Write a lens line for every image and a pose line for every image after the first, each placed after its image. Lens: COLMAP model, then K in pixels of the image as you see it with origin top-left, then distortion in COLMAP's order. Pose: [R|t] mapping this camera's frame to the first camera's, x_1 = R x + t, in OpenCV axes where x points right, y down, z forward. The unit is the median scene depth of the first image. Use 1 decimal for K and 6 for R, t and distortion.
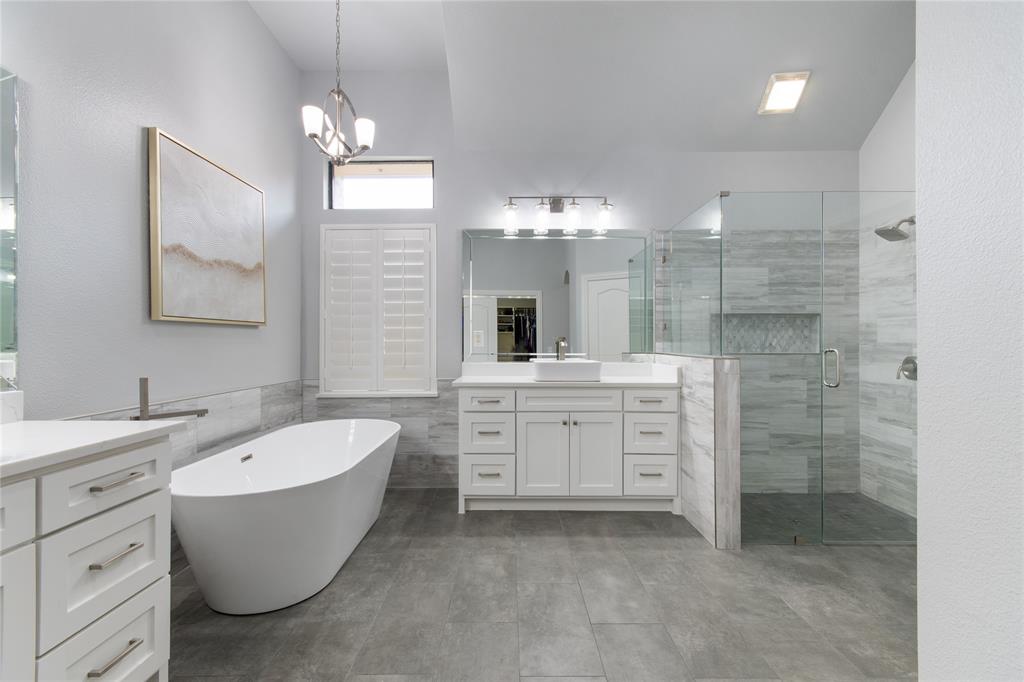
lens RADIAL K [[452.1, 0, 514.9], [0, 452.1, 340.8], [0, 0, 1]] dist [0.003476, 0.000678]
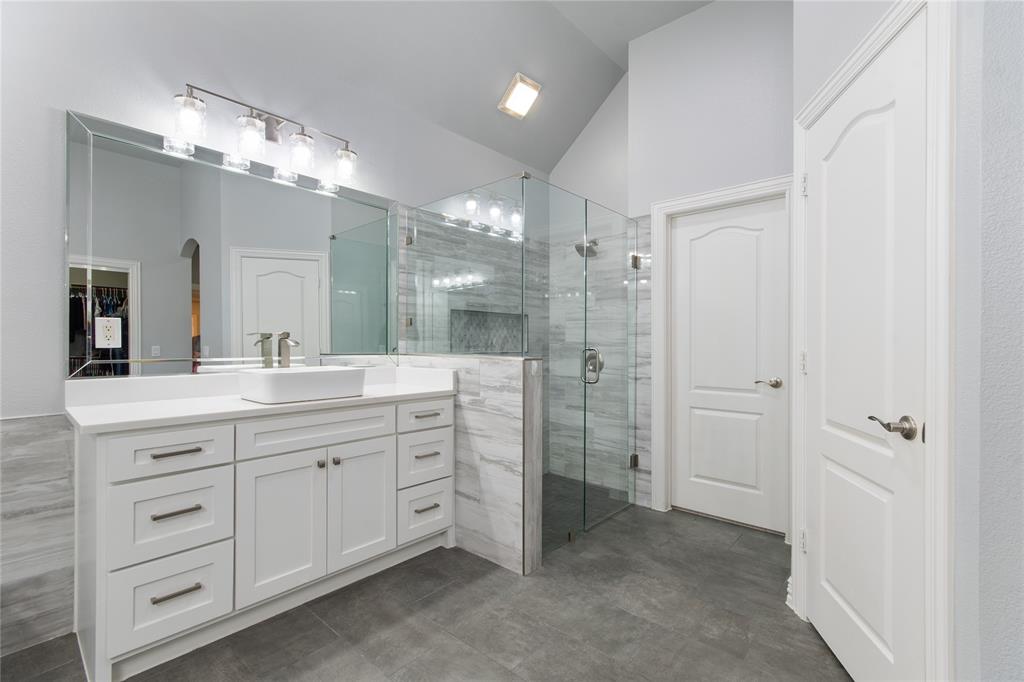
lens RADIAL K [[452.1, 0, 514.9], [0, 452.1, 340.4], [0, 0, 1]] dist [0.003476, 0.000678]
pose [[0.663174, 0.005250, 0.748447, -0.190838], [-0.007726, 0.999970, -0.000169, 0.001562], [-0.748426, -0.005670, 0.663194, 0.364247]]
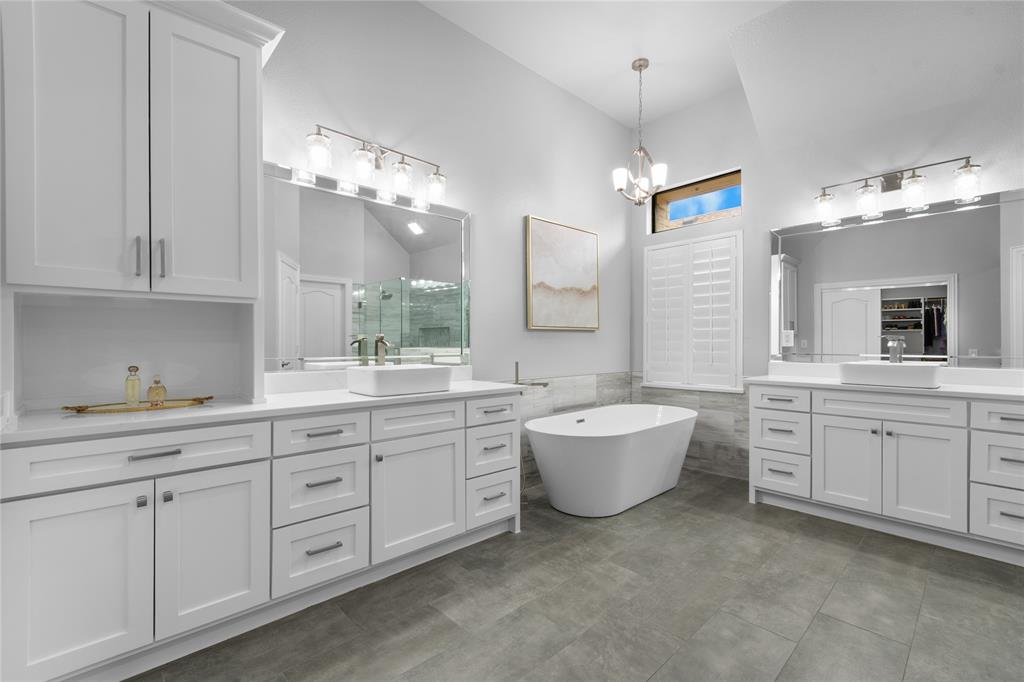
lens RADIAL K [[452.1, 0, 515.2], [0, 452.1, 342.1], [0, 0, 1]] dist [0.003476, 0.000678]
pose [[0.684779, -0.000961, -0.728751, 0.276825], [0.001799, 0.999998, 0.000371, 0.002277], [0.728749, -0.001566, 0.684779, -0.133598]]
